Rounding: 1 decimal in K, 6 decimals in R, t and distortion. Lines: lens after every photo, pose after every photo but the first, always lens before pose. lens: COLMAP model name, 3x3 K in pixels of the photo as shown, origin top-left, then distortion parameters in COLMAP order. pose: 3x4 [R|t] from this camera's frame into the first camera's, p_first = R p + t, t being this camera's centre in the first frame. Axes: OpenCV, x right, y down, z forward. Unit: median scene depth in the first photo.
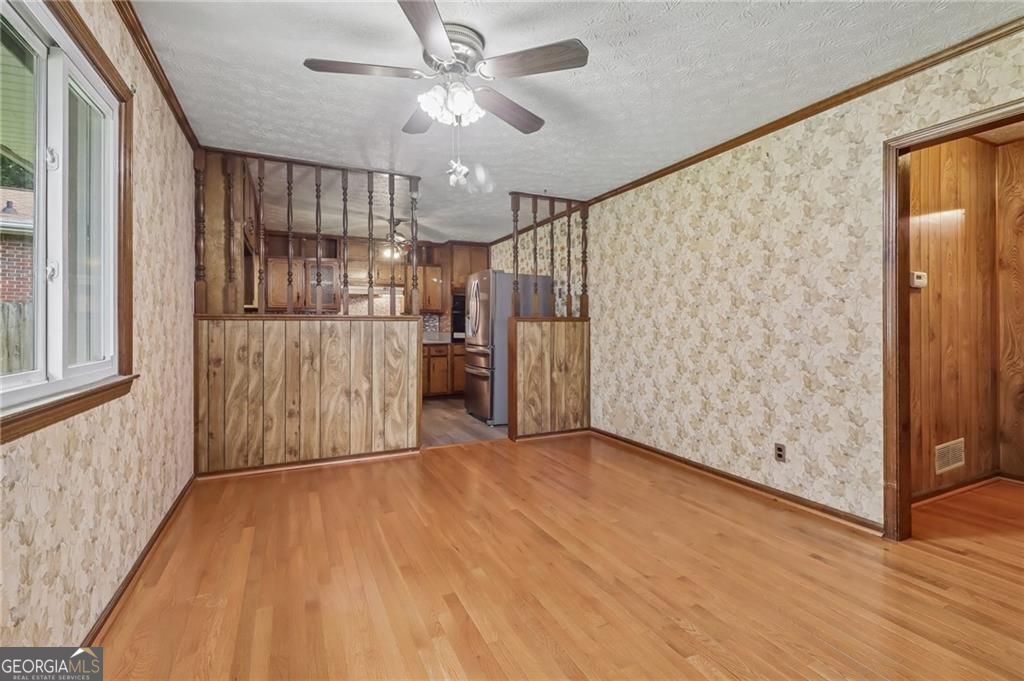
lens RADIAL K [[464.4, 0, 510.2], [0, 464.4, 330.2], [0, 0, 1]] dist [0.007568, -0.006615]
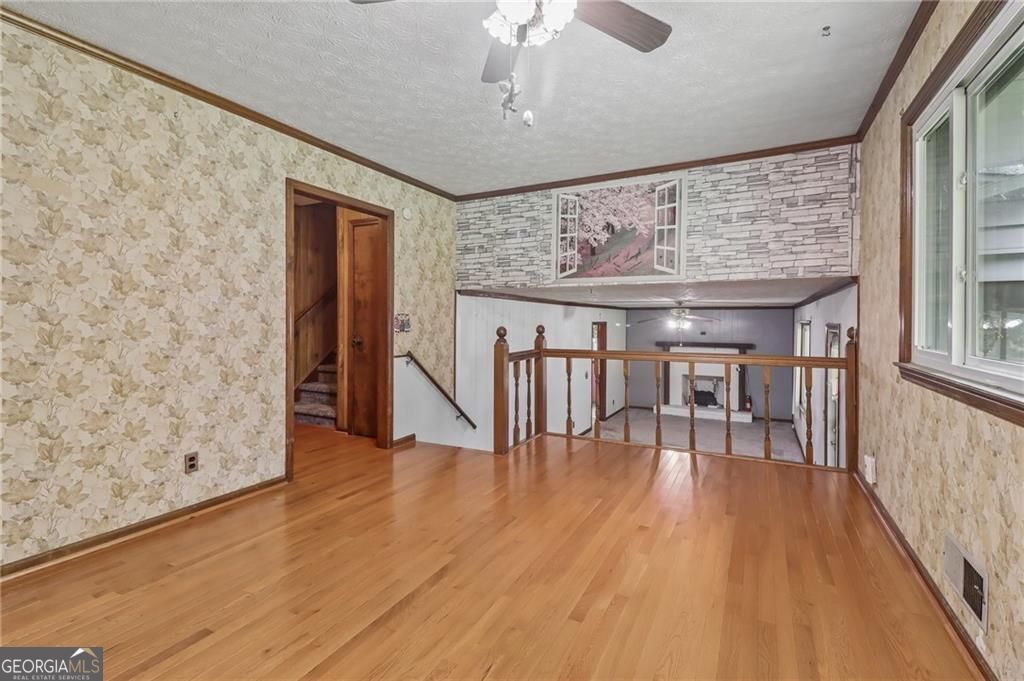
lens RADIAL K [[464.4, 0, 515.2], [0, 464.4, 320.7], [0, 0, 1]] dist [0.007568, -0.006615]
pose [[-0.626654, -0.006028, 0.779275, -0.507178], [-0.004980, 0.999981, 0.003731, -0.013816], [-0.779282, -0.001543, -0.626671, 1.104304]]
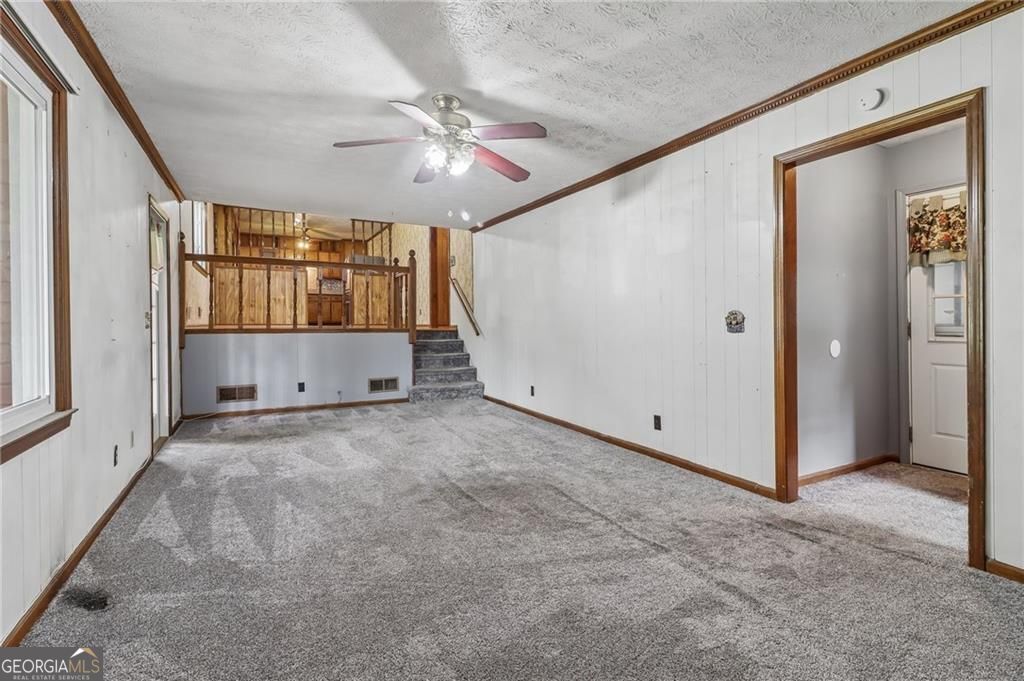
lens RADIAL K [[464.4, 0, 507.0], [0, 464.4, 332.6], [0, 0, 1]] dist [0.007568, -0.006615]
pose [[0.995972, -0.004947, 0.089526, 0.652865], [0.004122, 0.999947, 0.009395, 0.285049], [-0.089568, -0.008988, 0.995940, -1.564198]]
